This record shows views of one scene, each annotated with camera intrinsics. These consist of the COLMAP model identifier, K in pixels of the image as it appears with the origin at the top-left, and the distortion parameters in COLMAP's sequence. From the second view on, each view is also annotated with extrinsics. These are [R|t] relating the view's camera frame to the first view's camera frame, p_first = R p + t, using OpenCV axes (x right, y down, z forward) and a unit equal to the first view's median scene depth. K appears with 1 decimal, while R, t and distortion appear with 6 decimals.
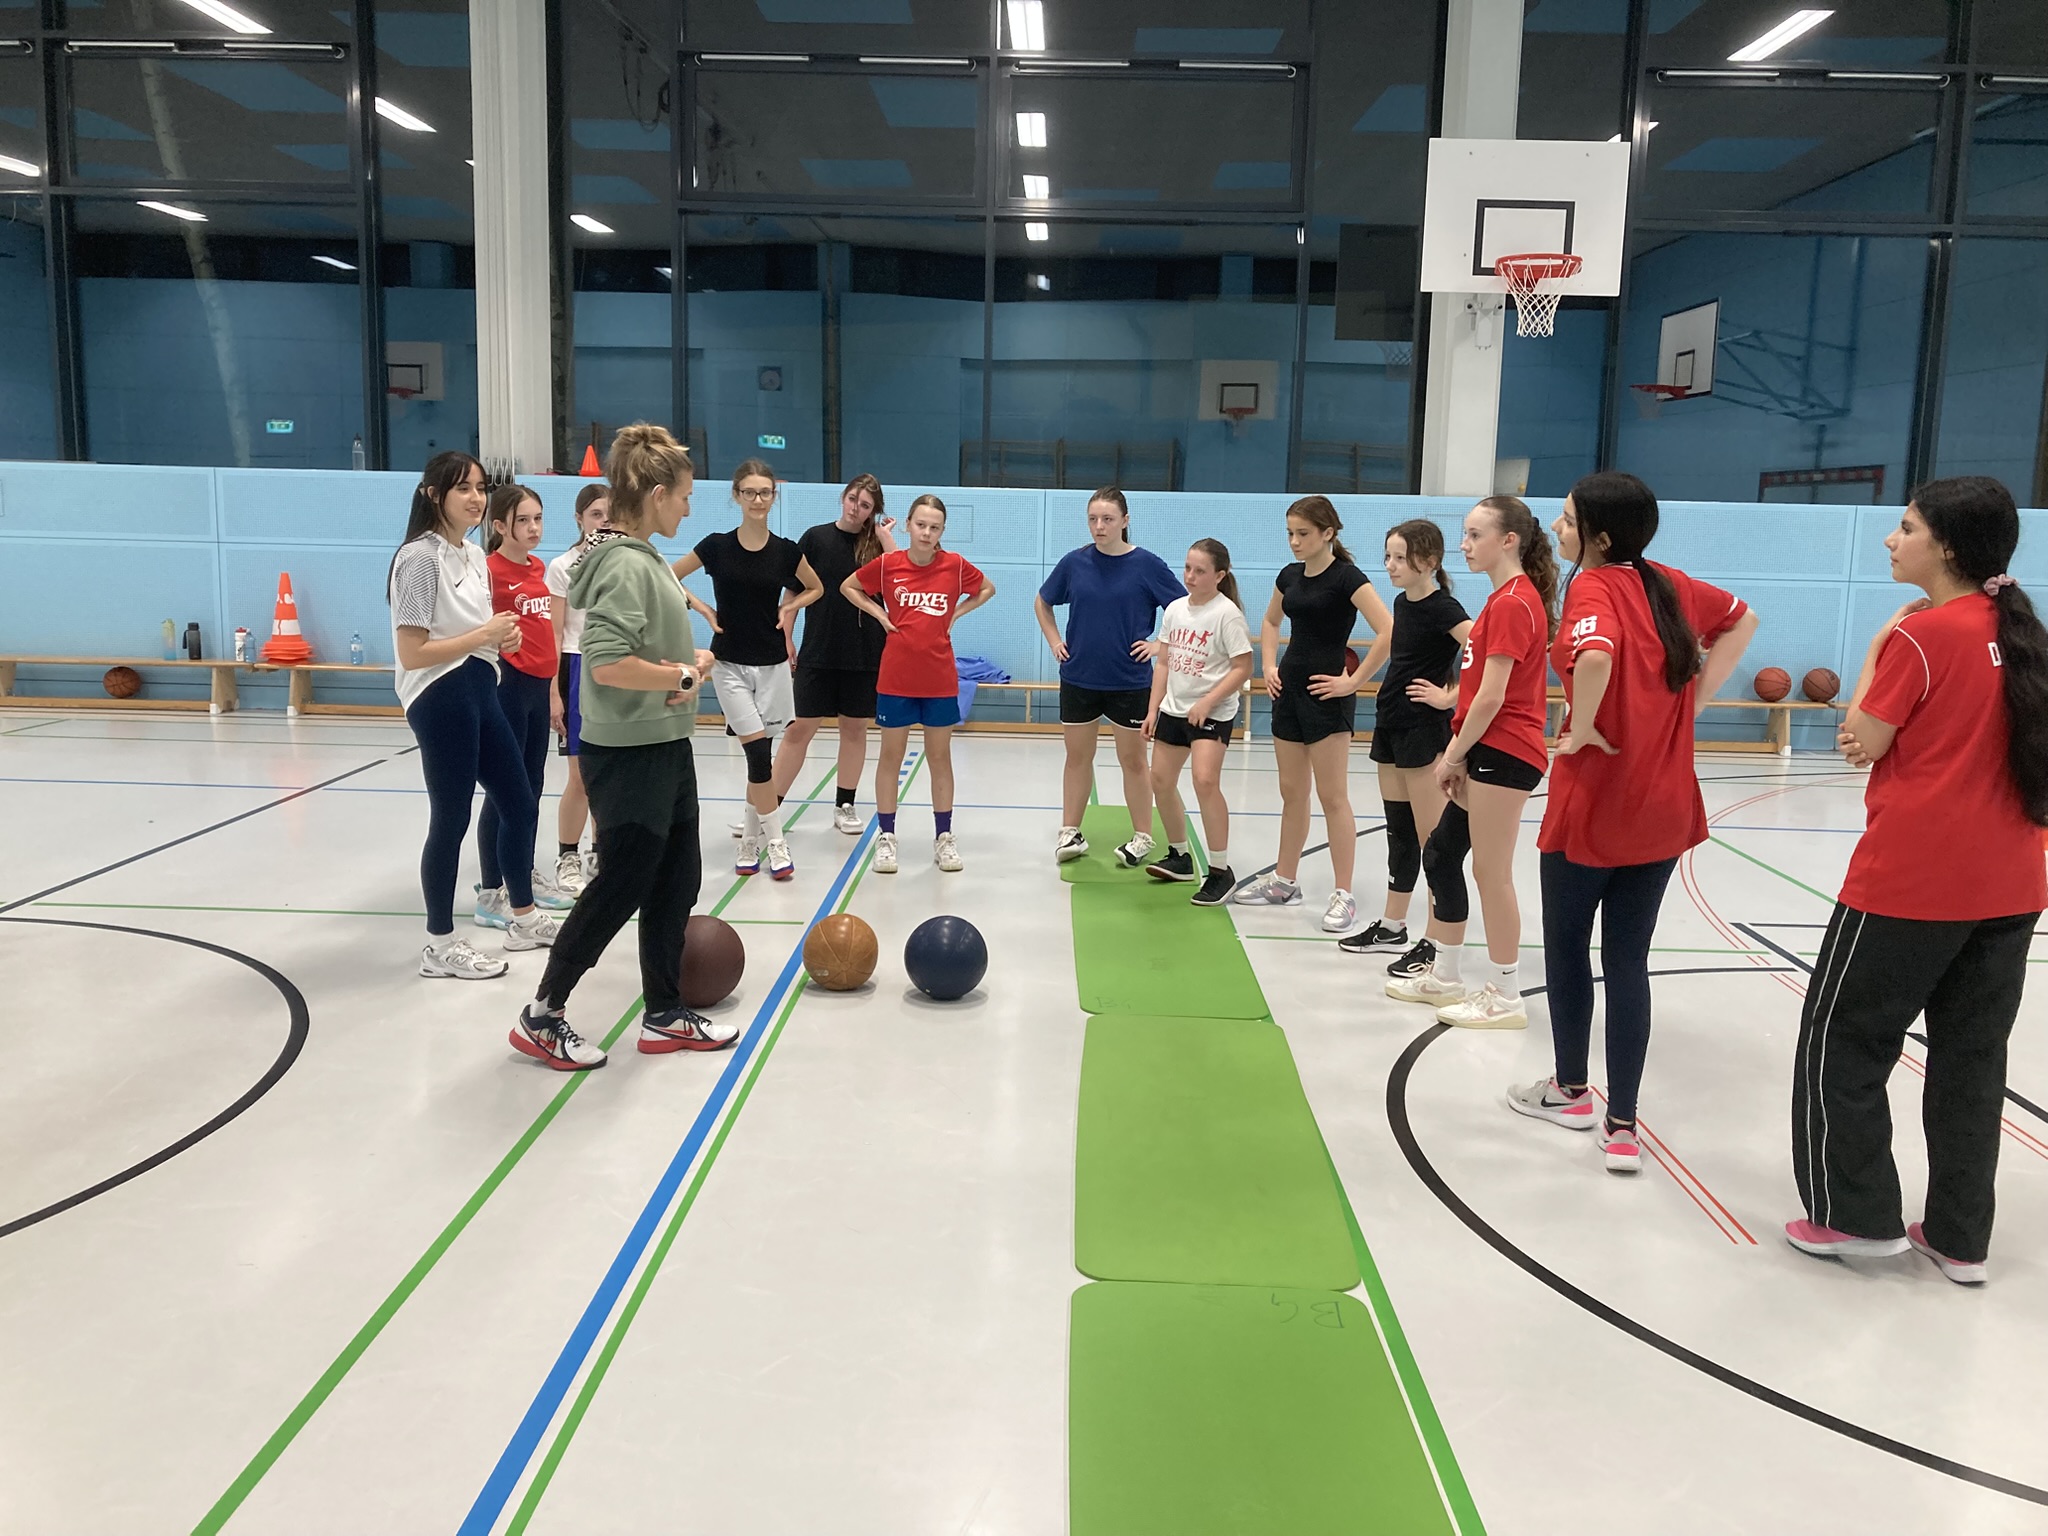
lens RADIAL K [[1682.5, 0, 1019.8], [0, 1682.5, 749.6], [0, 0, 1]] dist [0.024410, -0.010740]
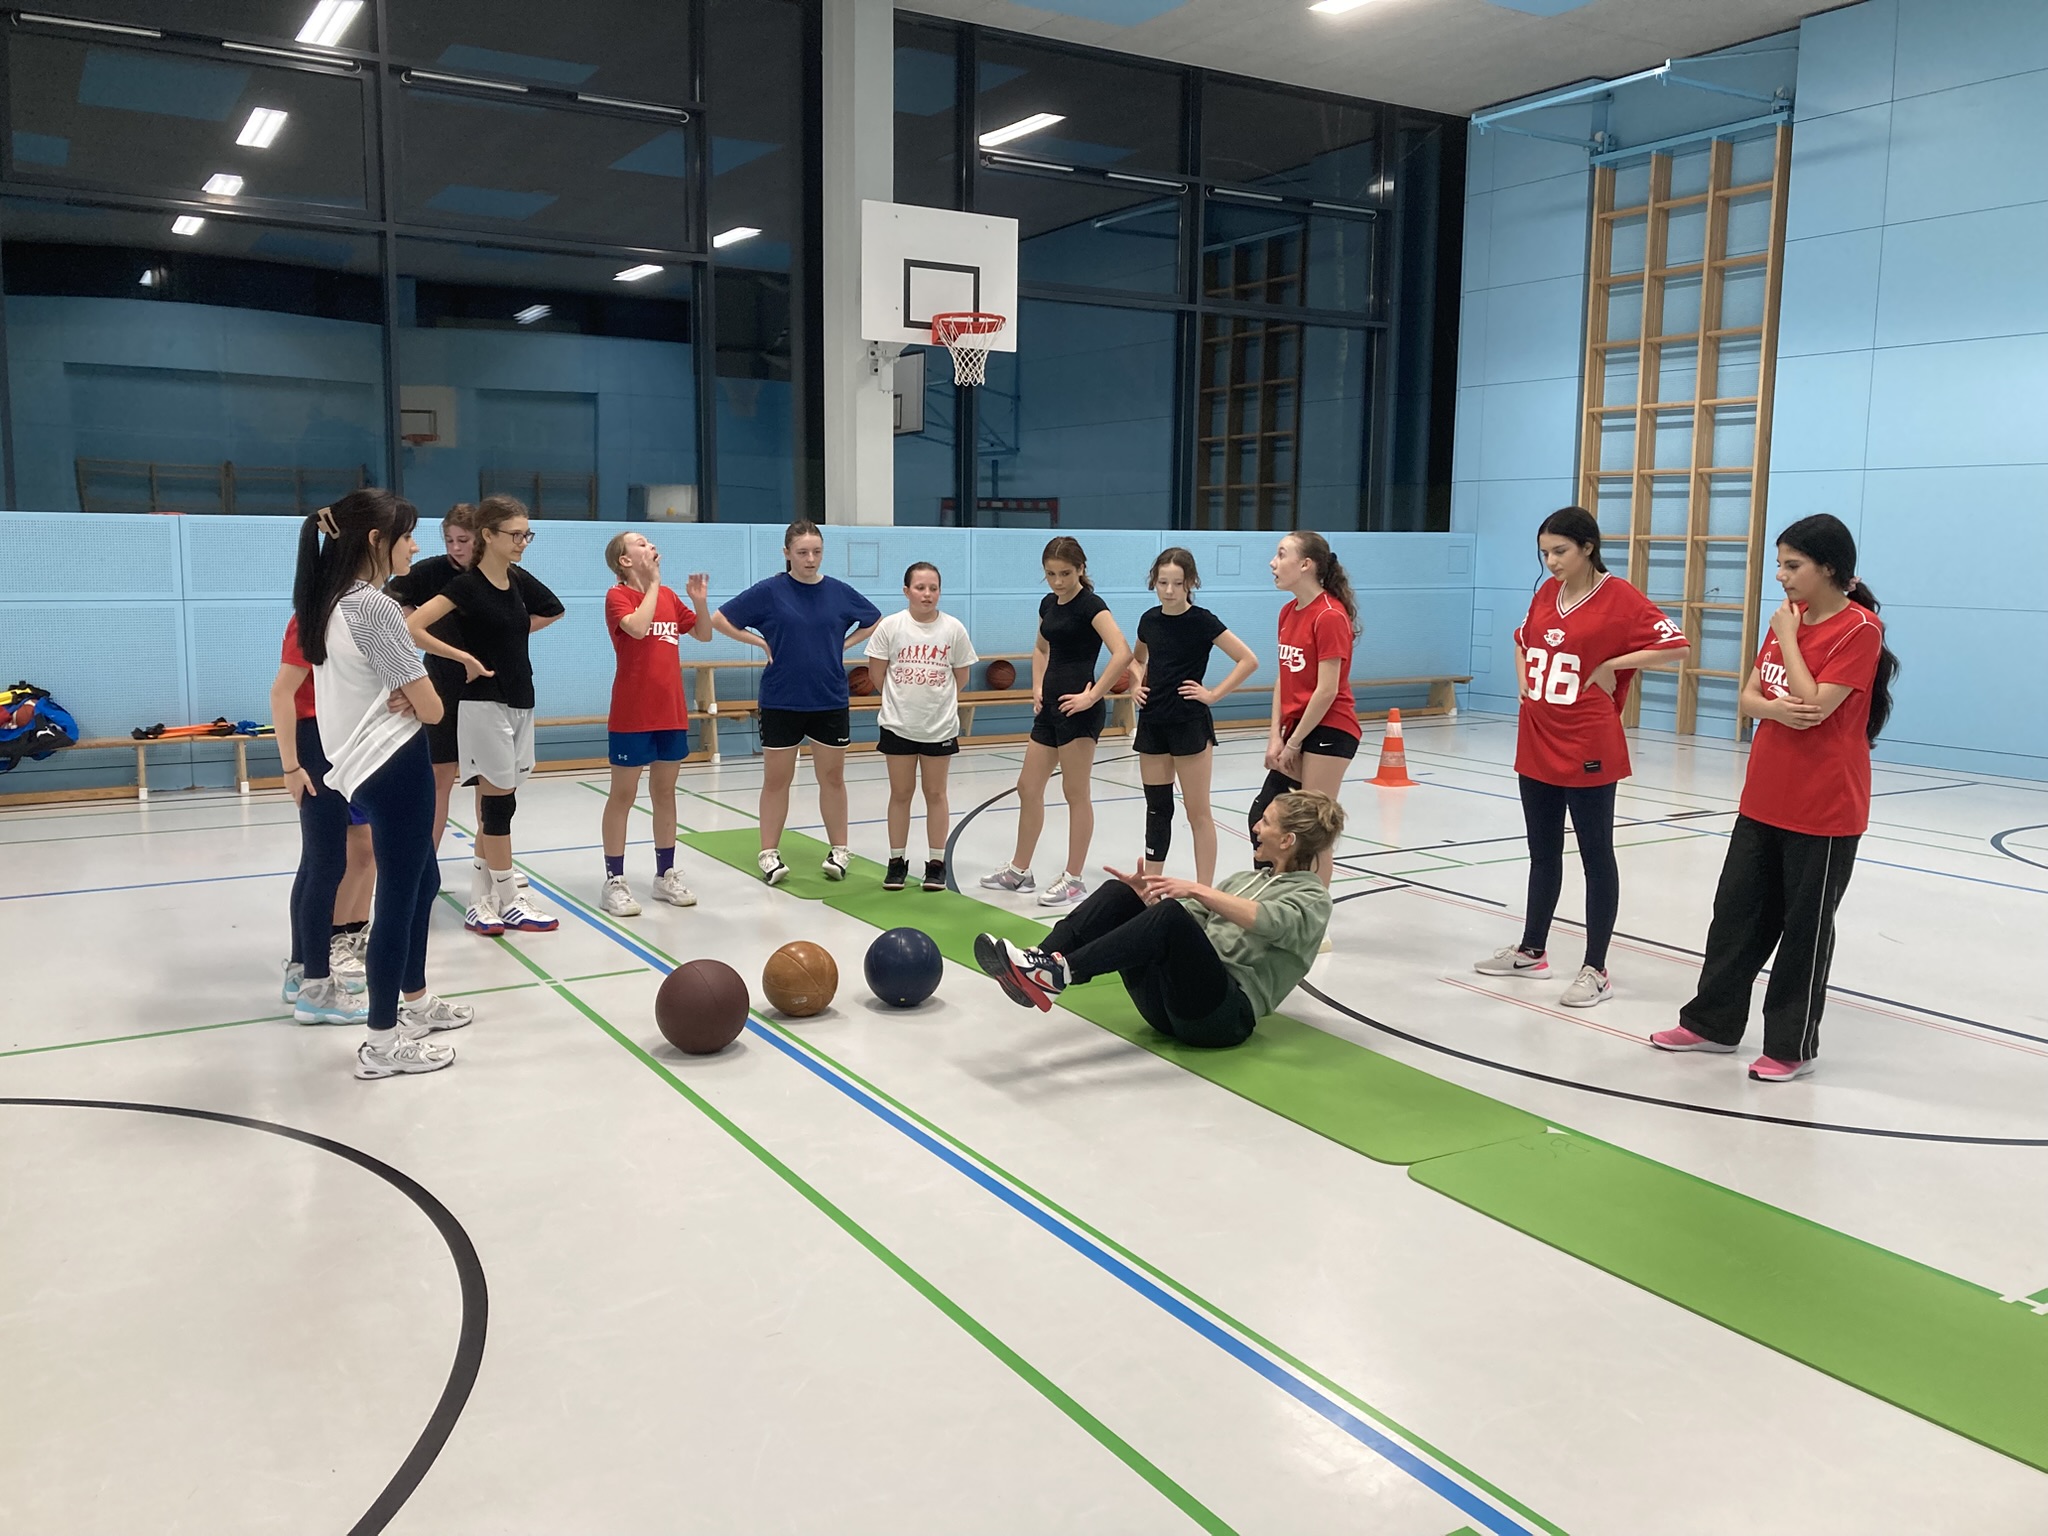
lens RADIAL K [[1682.5, 0, 1024.9], [0, 1682.5, 745.5], [0, 0, 1]] dist [0.024410, -0.010740]
pose [[0.843576, -0.079359, 0.531114, -0.275535], [0.088298, 0.996057, 0.008586, -0.009131], [-0.529701, 0.039654, 0.847257, 0.029999]]
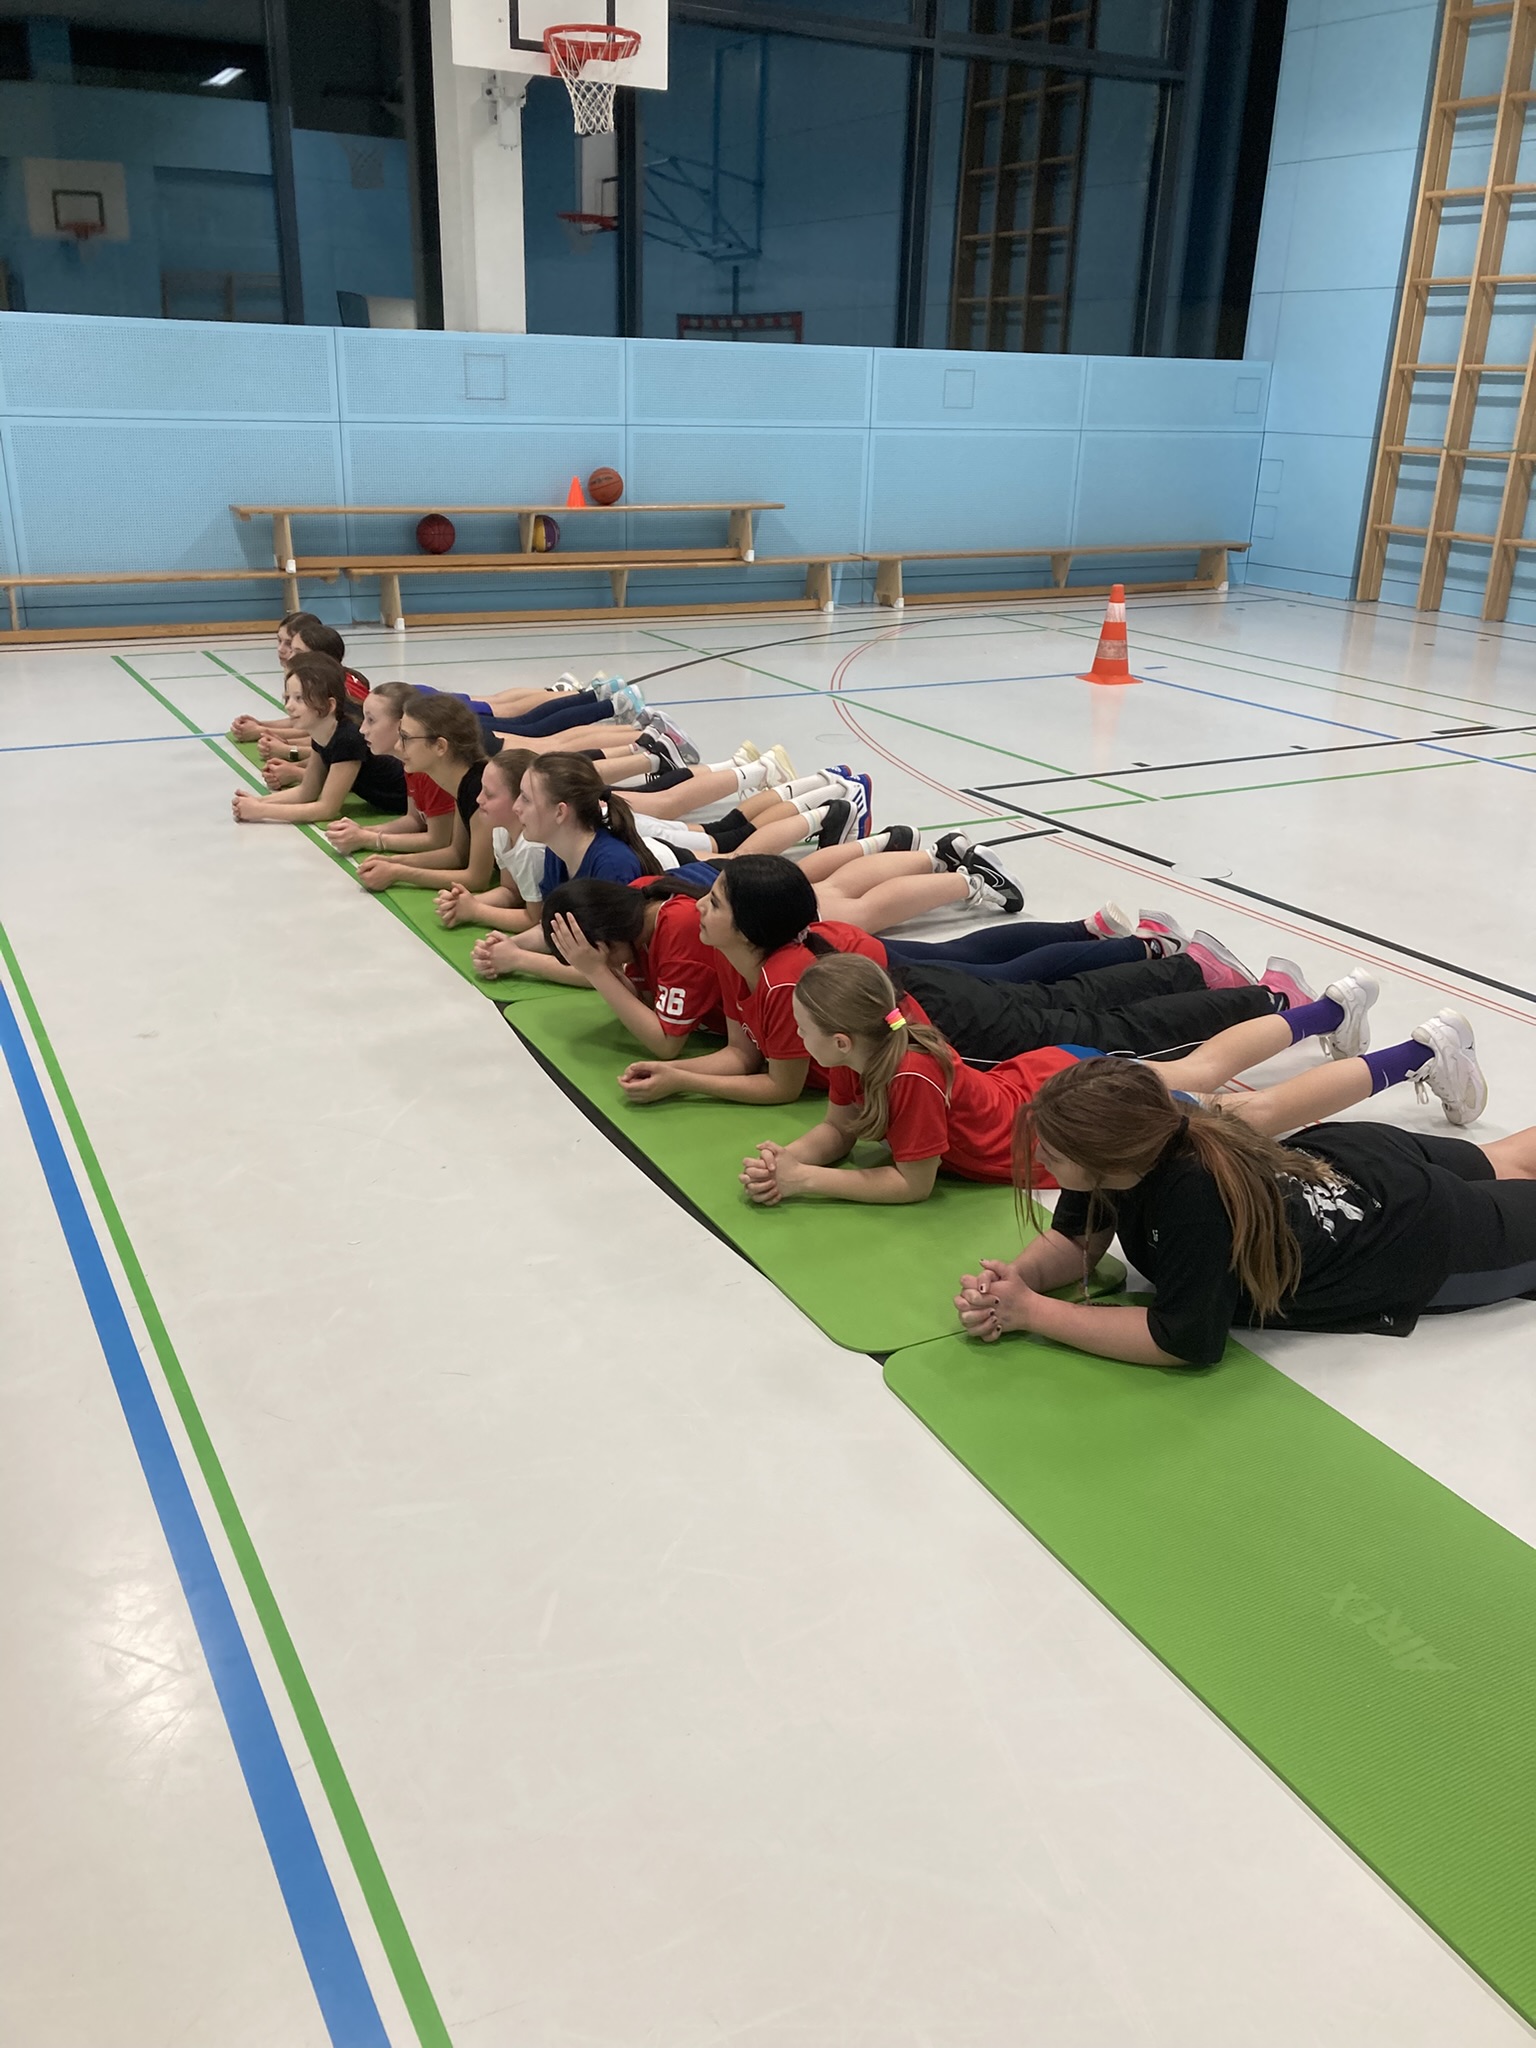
lens RADIAL K [[1682.5, 0, 765.2], [0, 1682.5, 1034.2], [0, 0, 1]] dist [0.024410, -0.010740]
pose [[0.867490, -0.180720, 0.463467, -0.104151], [0.066507, 0.965446, 0.251974, -0.010221], [-0.492989, -0.187762, 0.849533, 0.124046]]
